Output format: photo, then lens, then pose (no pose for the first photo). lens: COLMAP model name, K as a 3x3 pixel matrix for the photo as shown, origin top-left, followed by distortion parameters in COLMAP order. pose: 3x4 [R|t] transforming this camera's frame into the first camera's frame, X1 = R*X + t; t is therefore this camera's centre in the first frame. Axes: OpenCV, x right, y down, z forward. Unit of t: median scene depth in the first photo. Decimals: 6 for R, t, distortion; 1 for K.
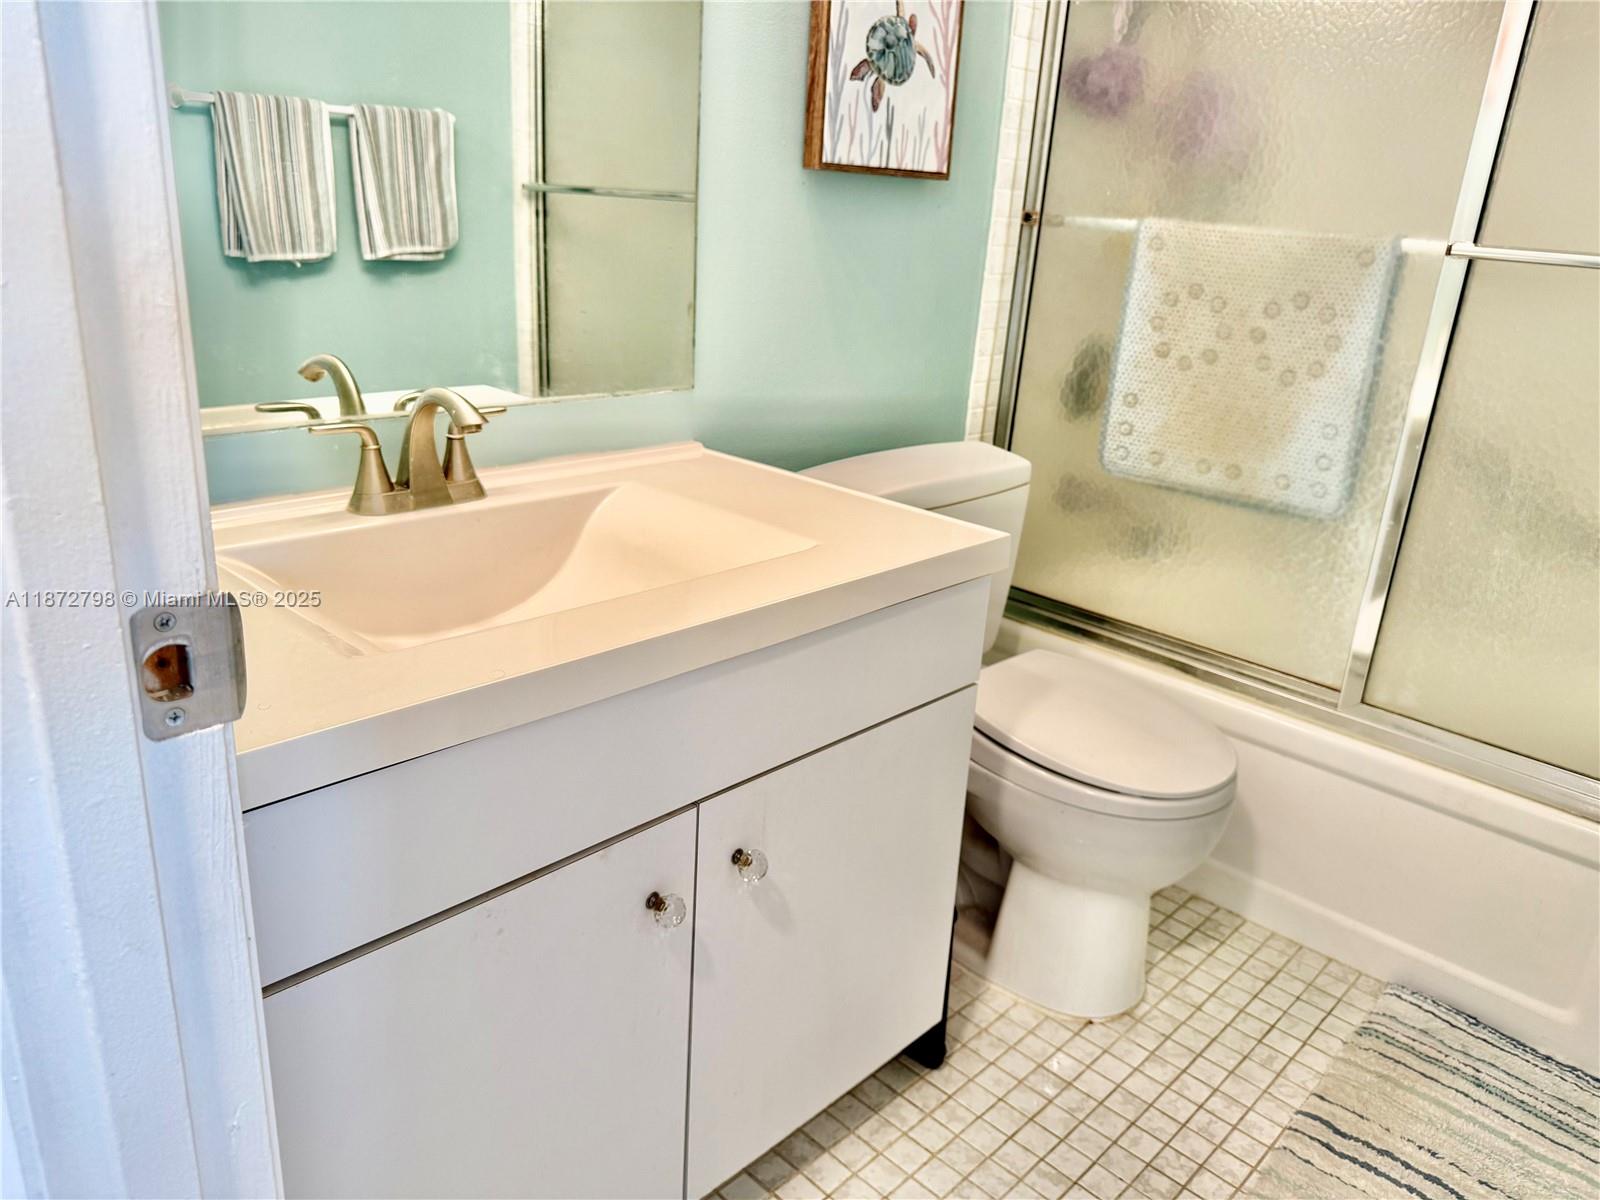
lens RADIAL K [[1136.5, 0, 800.0], [0, 1136.5, 600.0], [0, 0, 1]] dist [0.072998, -0.090220]
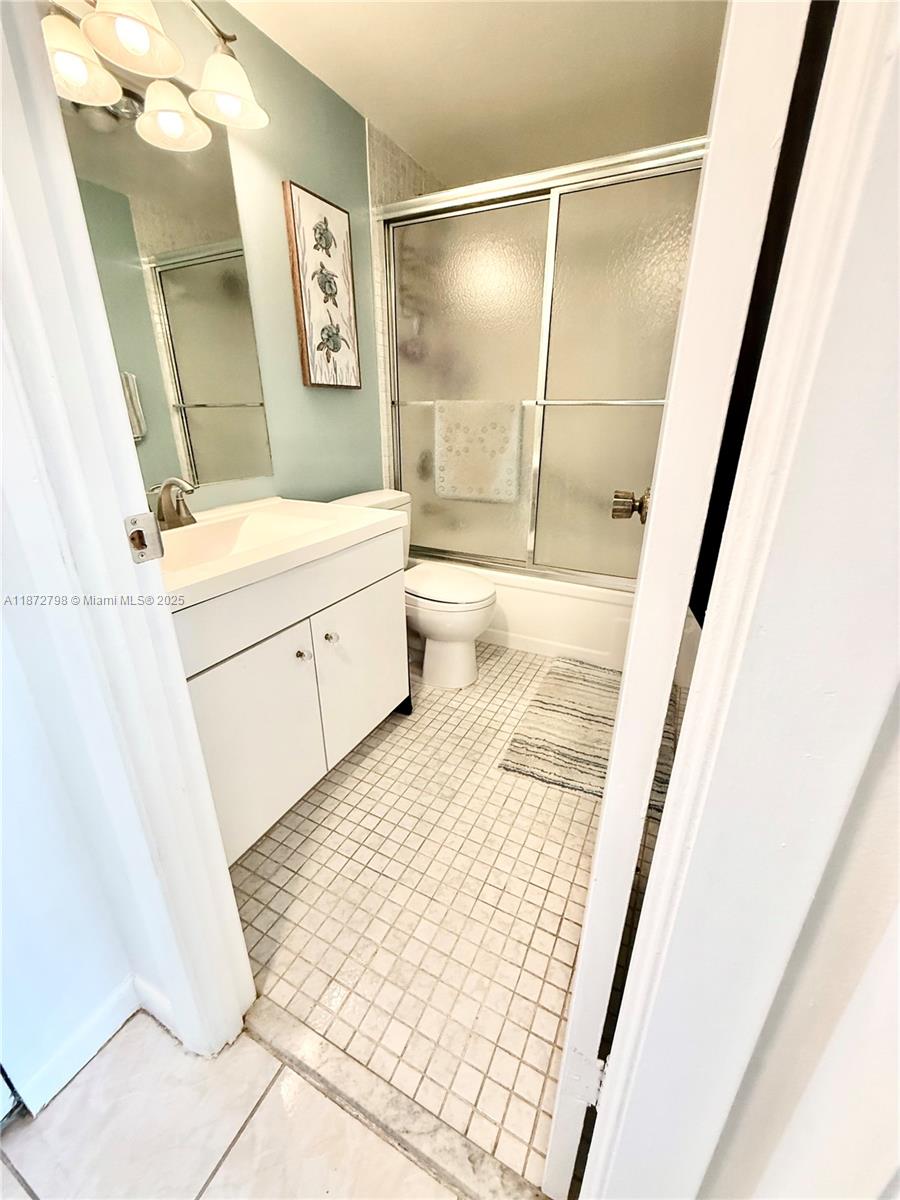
lens RADIAL K [[485.3, 0, 450.0], [0, 485.3, 600.0], [0, 0, 1]] dist [0.008719, 0.000331]
pose [[0.954046, -0.160941, 0.252773, -0.036155], [0.152376, 0.986888, 0.053238, 0.082796], [-0.258027, -0.012275, 0.966060, -0.130687]]
